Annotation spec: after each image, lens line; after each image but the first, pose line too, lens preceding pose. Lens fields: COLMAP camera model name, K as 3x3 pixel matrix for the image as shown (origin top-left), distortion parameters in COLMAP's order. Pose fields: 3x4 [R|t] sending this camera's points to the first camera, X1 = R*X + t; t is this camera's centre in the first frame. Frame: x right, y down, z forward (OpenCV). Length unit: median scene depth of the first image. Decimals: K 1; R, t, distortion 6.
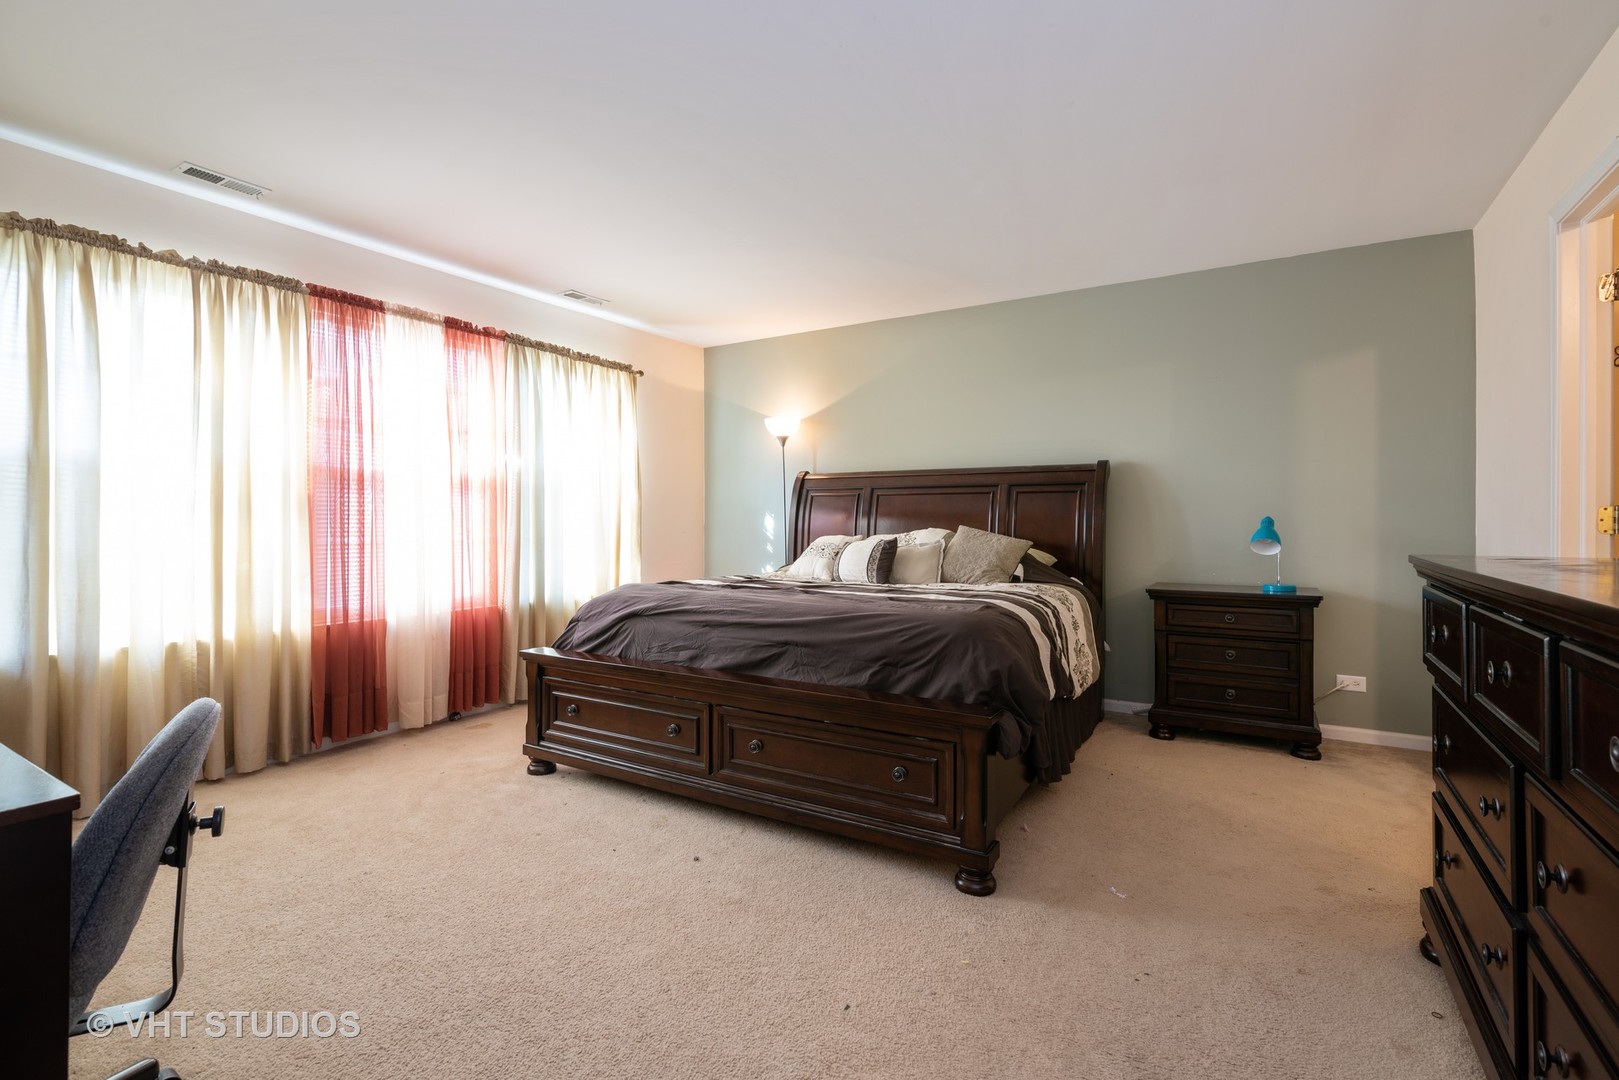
lens RADIAL K [[751.6, 0, 801.9], [0, 751.6, 529.6], [0, 0, 1]] dist [0.000275, -0.000316]
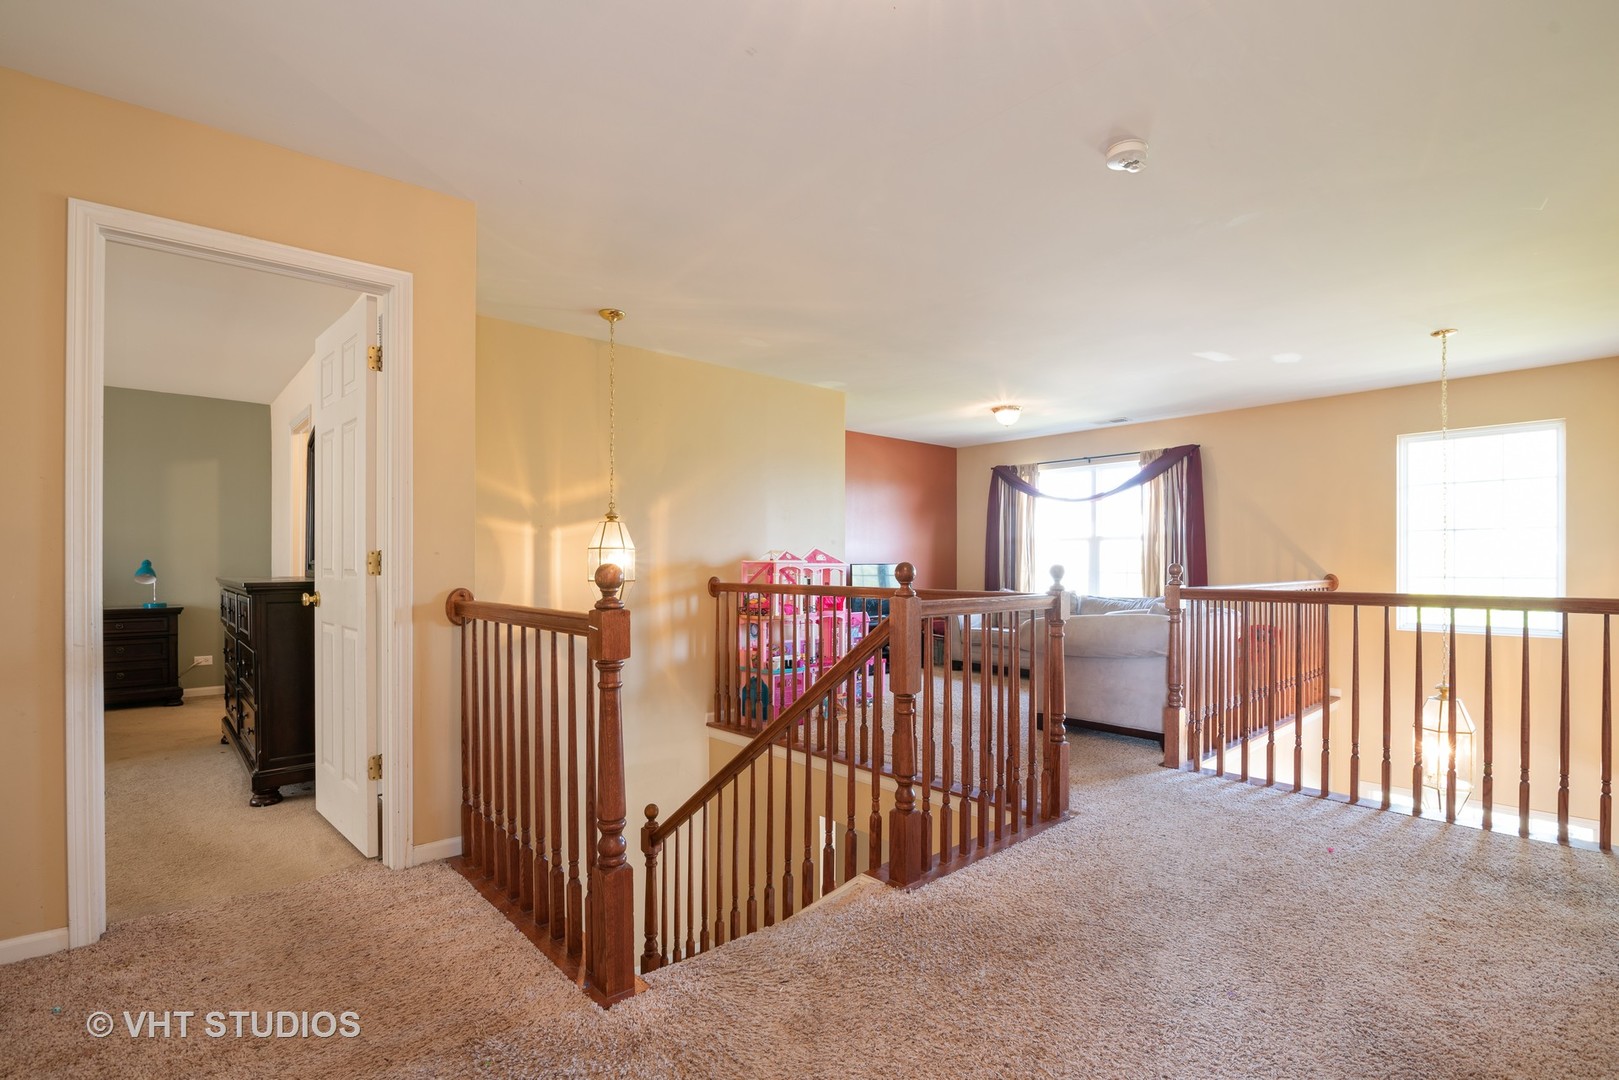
lens RADIAL K [[751.6, 0, 802.4], [0, 751.6, 555.3], [0, 0, 1]] dist [0.000275, -0.000316]
pose [[0.285188, 0.004499, 0.958461, -0.498560], [0.006463, 0.999957, -0.006617, -0.007525], [-0.958450, 0.008082, 0.285147, -0.767148]]
